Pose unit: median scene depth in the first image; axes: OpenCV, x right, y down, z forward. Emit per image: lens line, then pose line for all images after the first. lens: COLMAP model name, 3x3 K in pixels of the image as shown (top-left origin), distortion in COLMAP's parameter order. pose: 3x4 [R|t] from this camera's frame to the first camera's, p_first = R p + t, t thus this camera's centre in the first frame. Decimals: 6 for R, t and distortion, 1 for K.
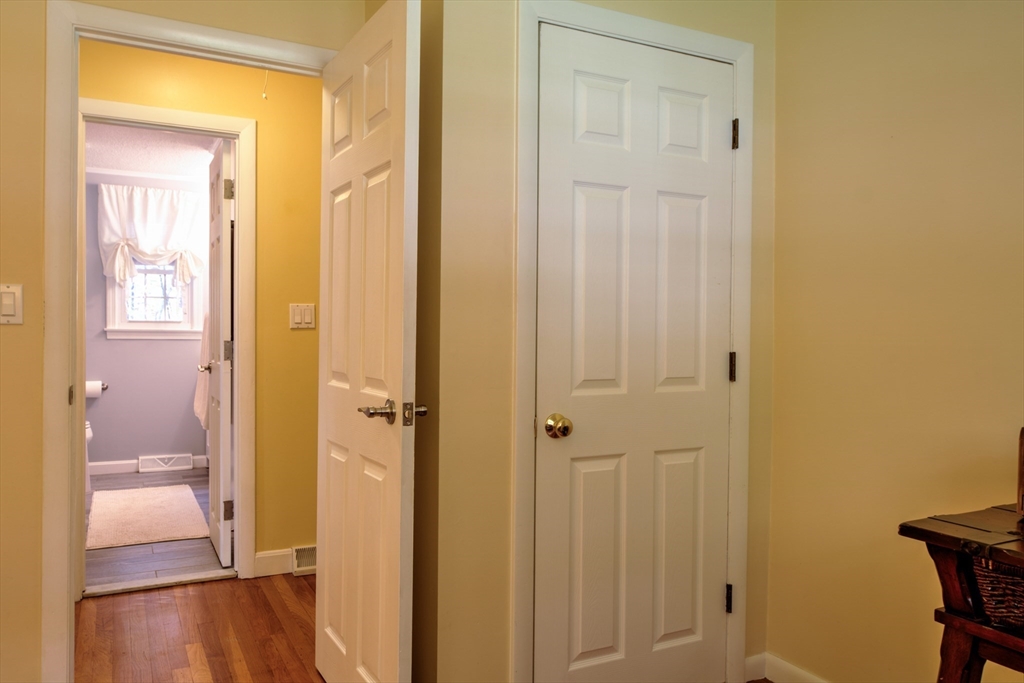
lens RADIAL K [[760.1, 0, 518.2], [0, 760.1, 337.9], [0, 0, 1]] dist [-0.018745, 0.008338]
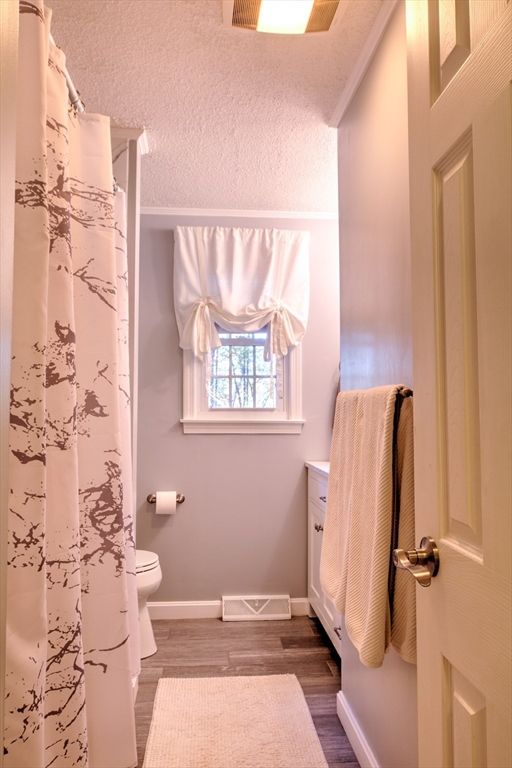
lens RADIAL K [[570.1, 0, 256.0], [0, 570.1, 384.0], [0, 0, 1]] dist [-0.018745, 0.008338]
pose [[0.922480, -0.028031, -0.385026, -0.260298], [0.003388, 0.997910, -0.064533, -0.010848], [0.386030, 0.058226, 0.920647, 0.507594]]
